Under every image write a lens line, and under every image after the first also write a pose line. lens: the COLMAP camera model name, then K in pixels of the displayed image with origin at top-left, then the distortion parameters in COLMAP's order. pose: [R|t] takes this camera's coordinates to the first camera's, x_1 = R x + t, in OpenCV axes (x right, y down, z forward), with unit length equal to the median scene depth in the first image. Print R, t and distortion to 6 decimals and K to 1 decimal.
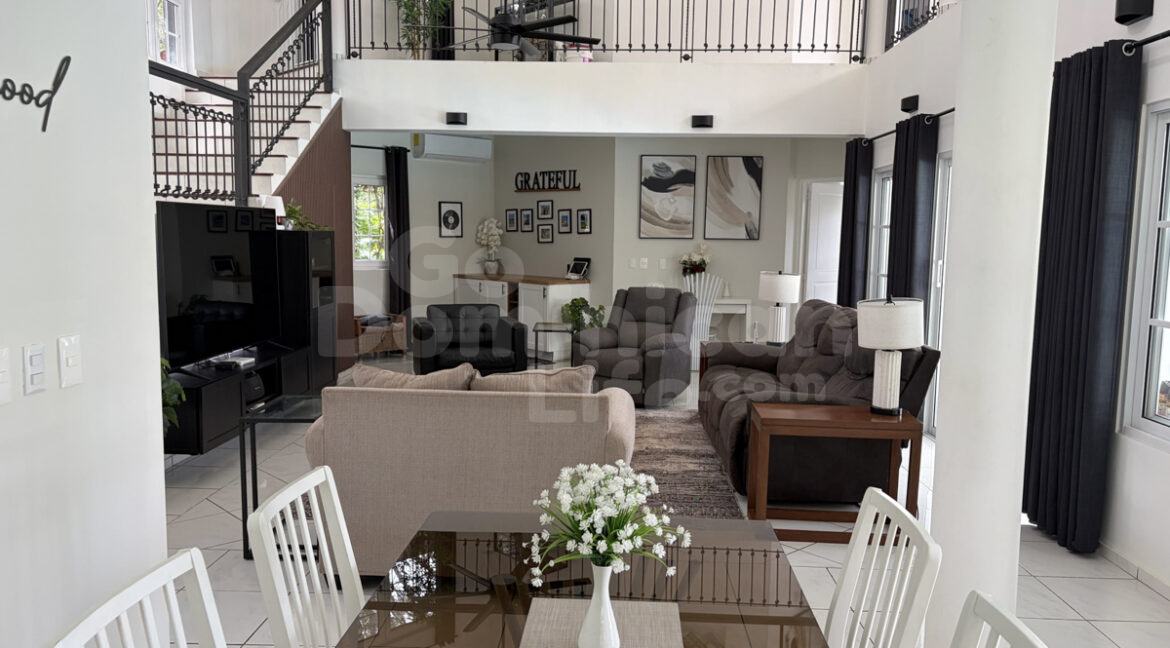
lens RADIAL K [[879.0, 0, 584.6], [0, 879.0, 333.0], [0, 0, 1]] dist [0.025208, -0.023923]
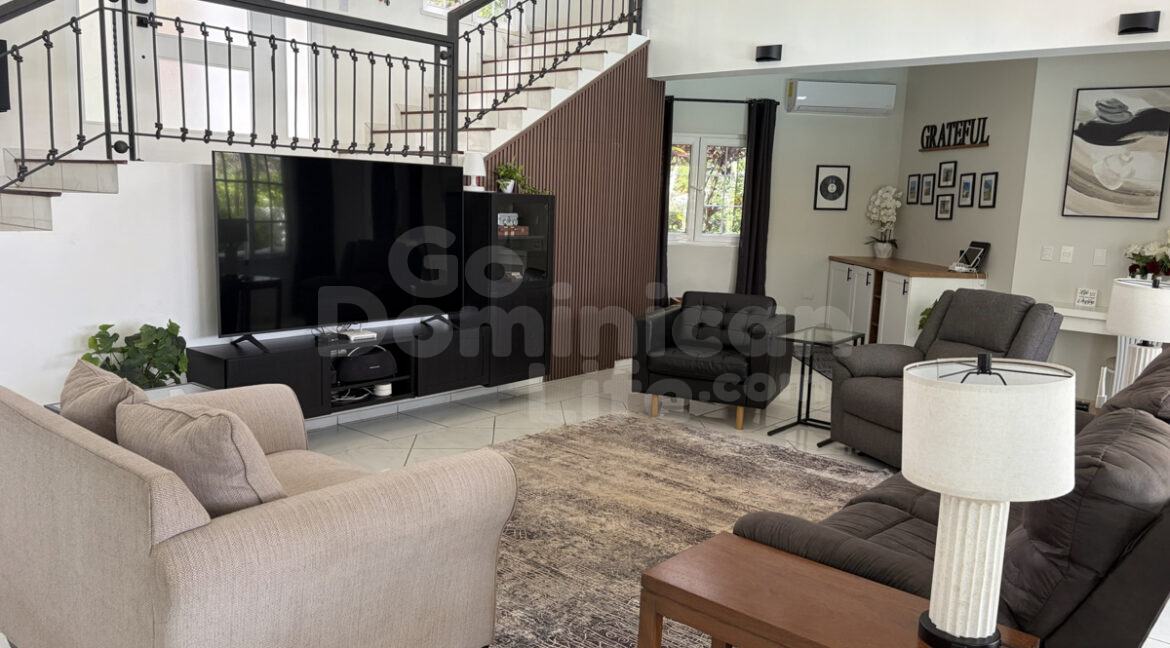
lens RADIAL K [[879.0, 0, 586.7], [0, 879.0, 318.1], [0, 0, 1]] dist [0.025208, -0.023923]
pose [[0.789378, 0.098270, -0.605991, 0.183201], [-0.091476, 0.994913, 0.042181, -0.025856], [0.607053, 0.022137, 0.794353, 0.247681]]
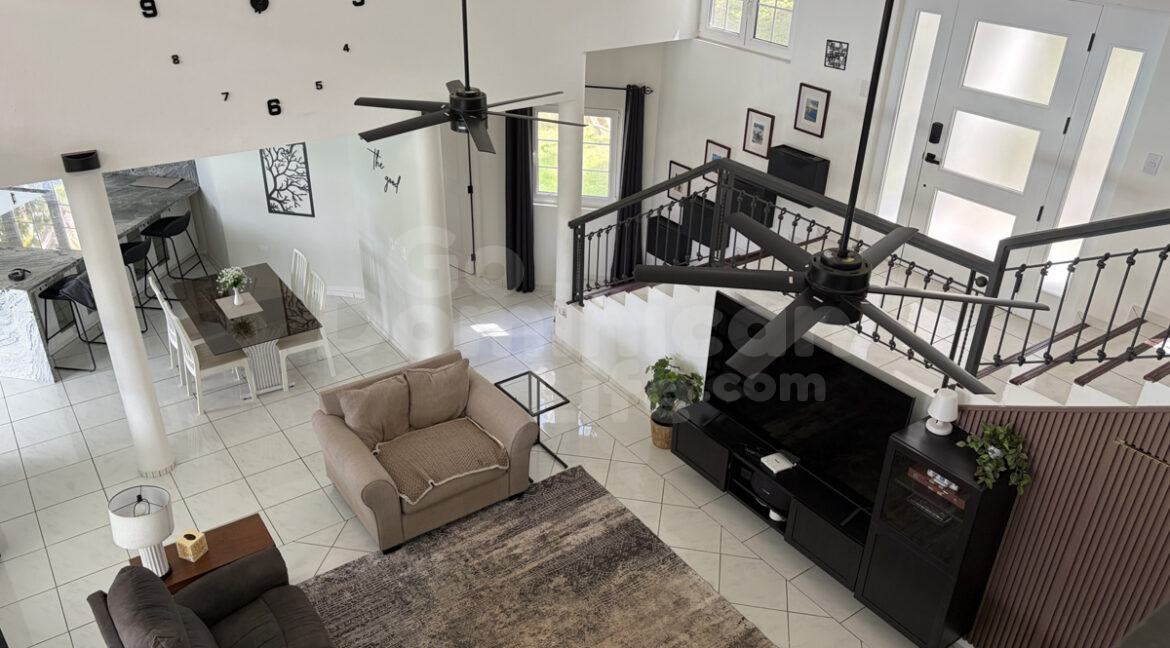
lens RADIAL K [[879.0, 0, 585.6], [0, 879.0, 321.3], [0, 0, 1]] dist [0.025208, -0.023923]
pose [[-0.783661, 0.263709, -0.562435, 0.199631], [-0.108234, 0.833602, 0.541657, -0.394083], [0.611687, 0.485350, -0.624719, 0.836506]]
